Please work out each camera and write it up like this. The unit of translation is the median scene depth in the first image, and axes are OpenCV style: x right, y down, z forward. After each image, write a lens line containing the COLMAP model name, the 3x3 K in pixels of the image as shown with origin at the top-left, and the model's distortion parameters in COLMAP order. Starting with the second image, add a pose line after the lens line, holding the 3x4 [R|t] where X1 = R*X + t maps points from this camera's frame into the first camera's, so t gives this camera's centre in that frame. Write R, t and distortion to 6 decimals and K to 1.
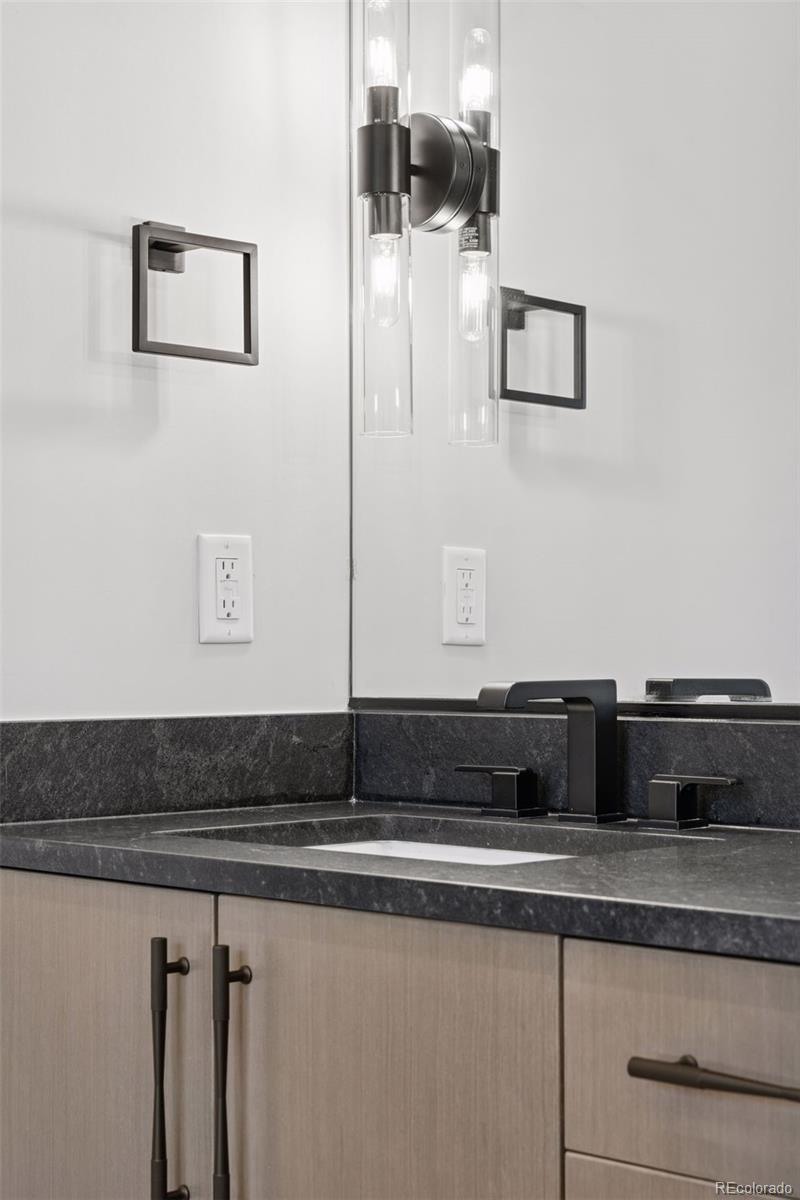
lens RADIAL K [[2119.7, 0, 432.5], [0, 2119.7, 580.5], [0, 0, 1]] dist [0.013552, 0.000000]
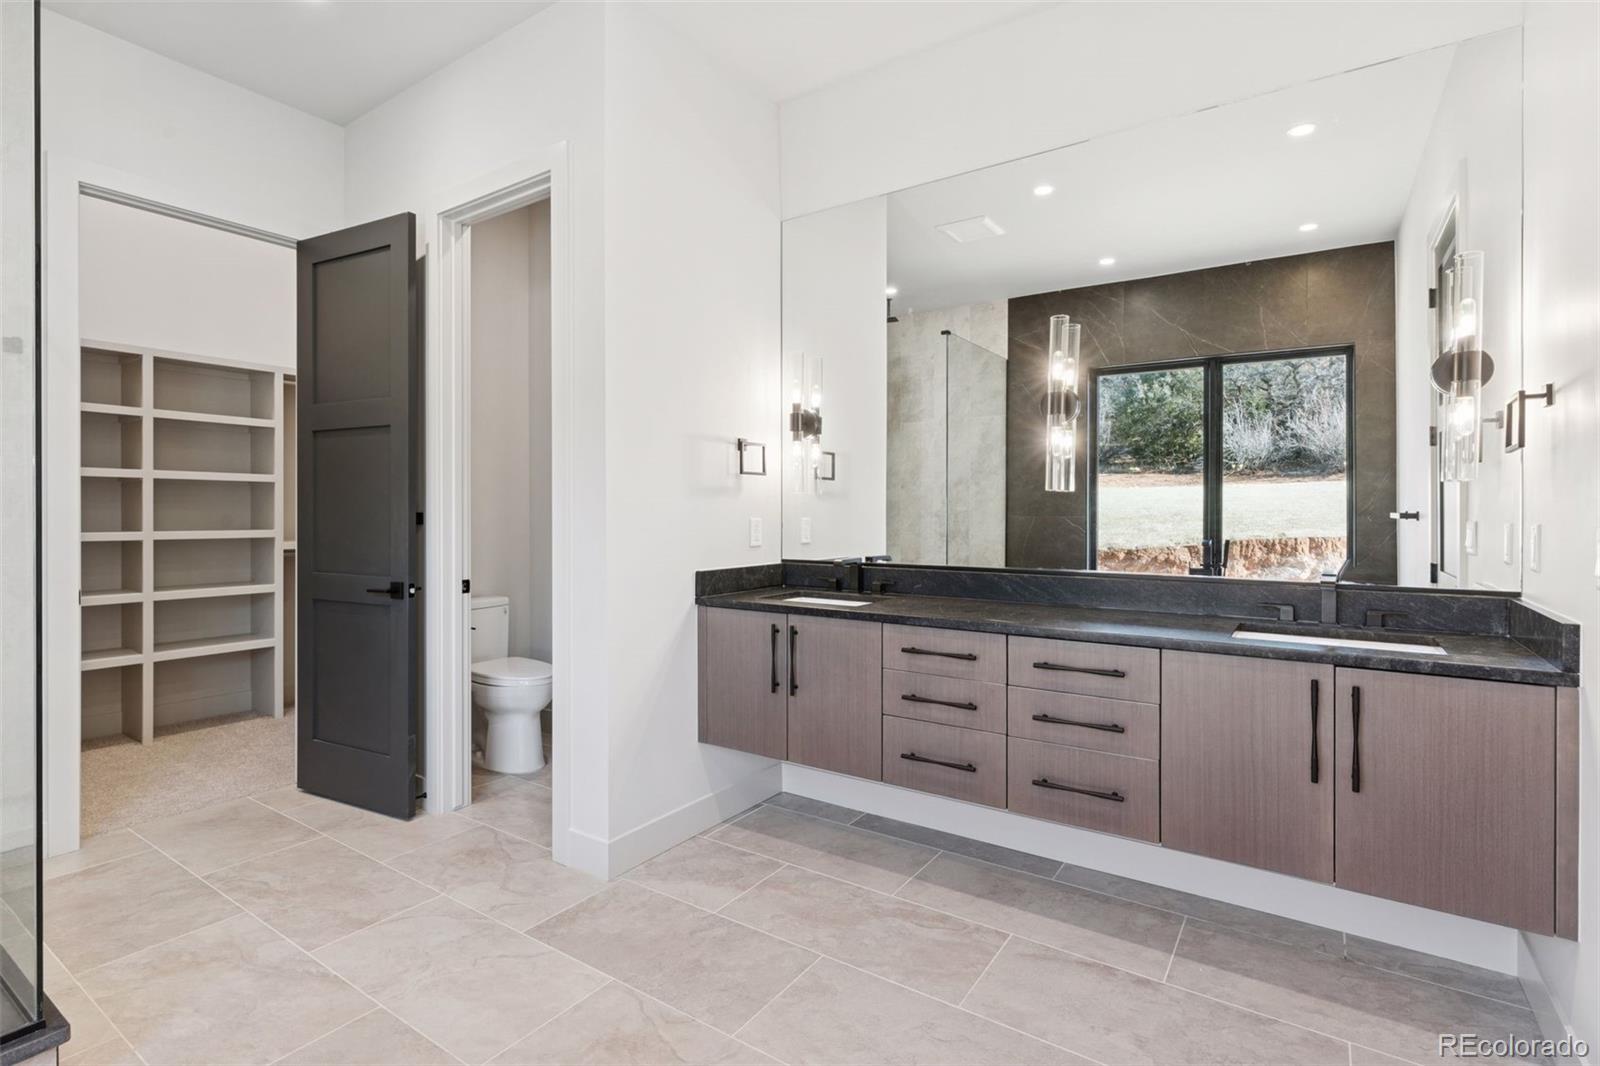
lens RADIAL K [[766.8, 0, 798.8], [0, 766.8, 518.1], [0, 0, 1]] dist [0.002474, 0.002213]
pose [[0.984277, 0.001753, 0.176624, -0.273870], [-0.009896, 0.998928, 0.045231, -0.088644], [-0.176355, -0.046268, 0.983239, -0.397929]]
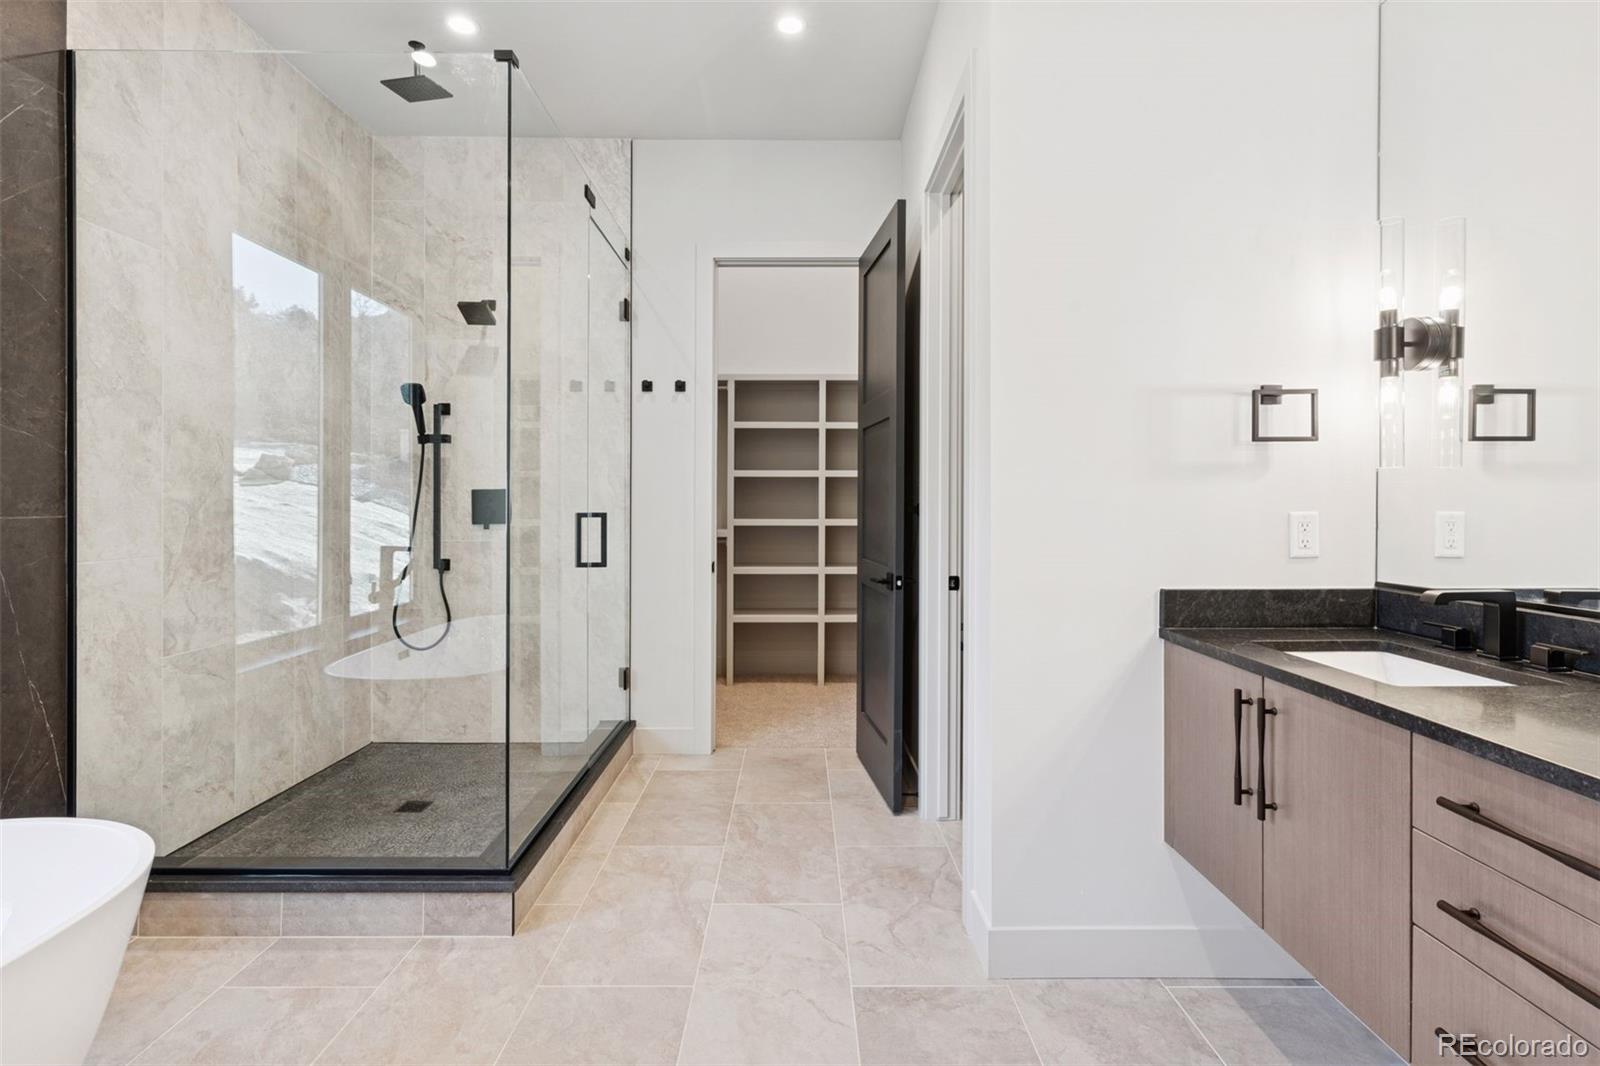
lens RADIAL K [[766.8, 0, 799.6], [0, 766.8, 509.6], [0, 0, 1]] dist [0.002474, 0.002213]
pose [[0.702001, 0.005658, -0.712153, 0.121261], [0.028061, 0.998972, 0.035598, -0.072713], [0.711623, -0.044974, 0.701121, -0.005004]]
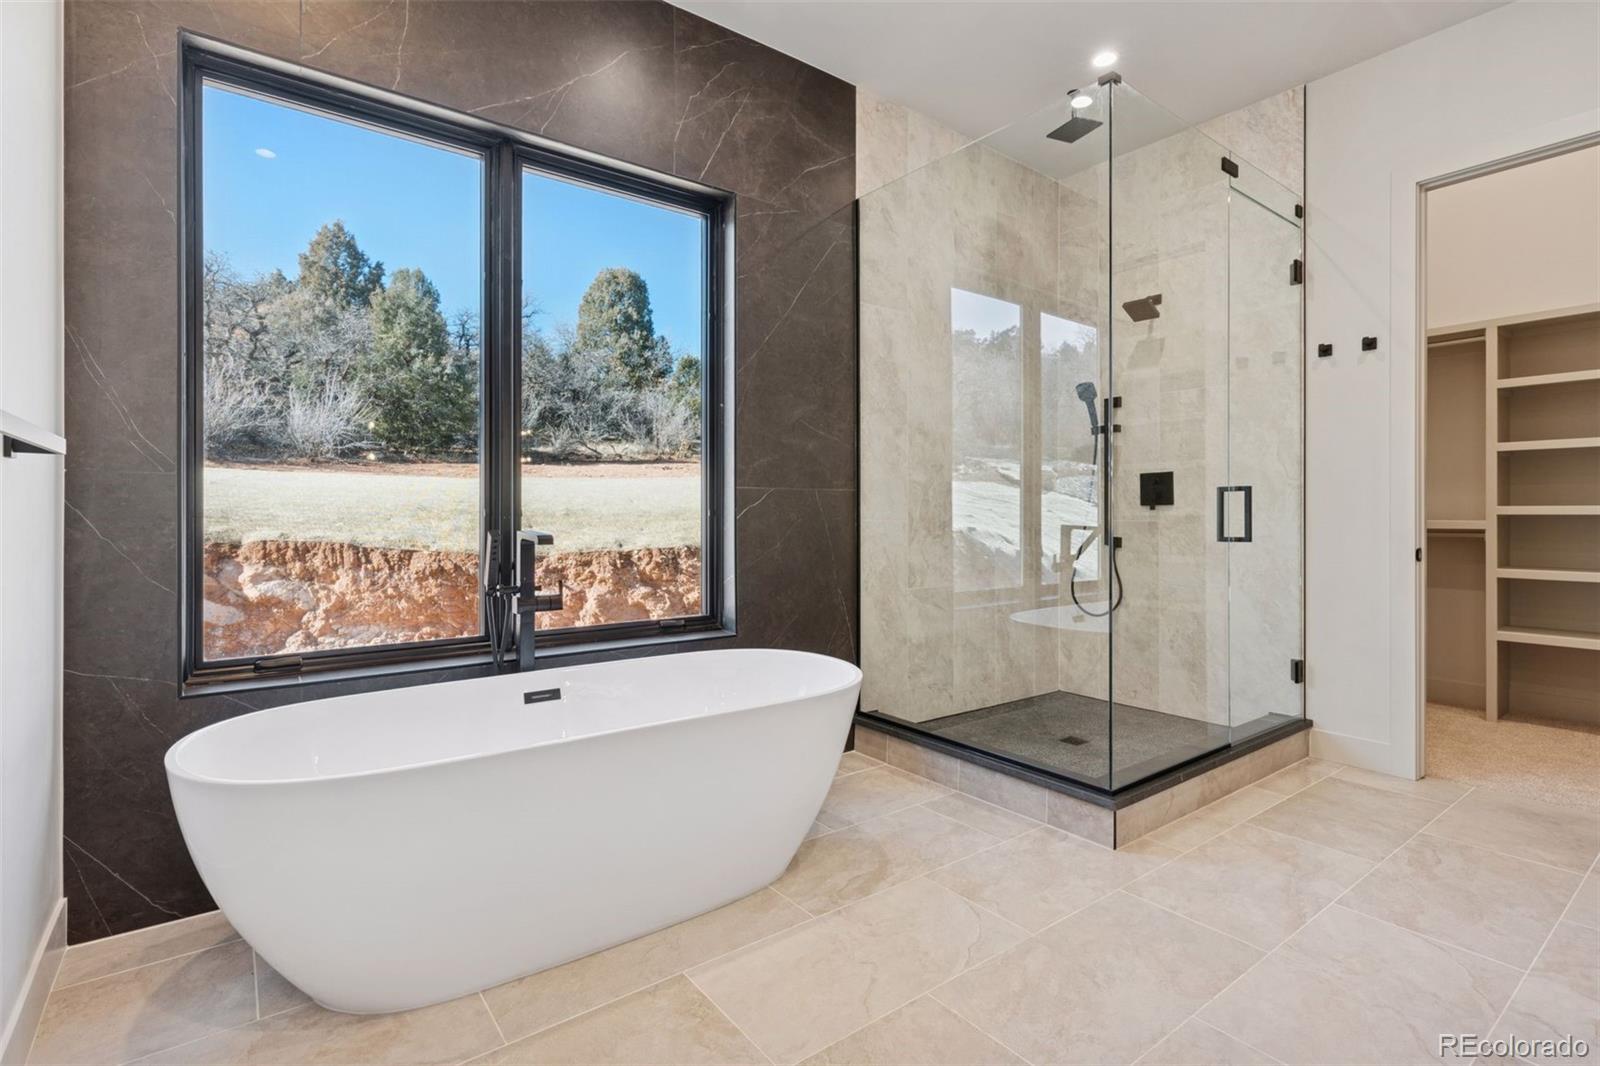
lens RADIAL K [[766.8, 0, 814.2], [0, 766.8, 522.1], [0, 0, 1]] dist [0.002474, 0.002213]
pose [[-0.132326, 0.007619, -0.991177, 0.319414], [0.040763, 0.999166, 0.002238, -0.002007], [0.990368, -0.040107, -0.132526, 0.128293]]
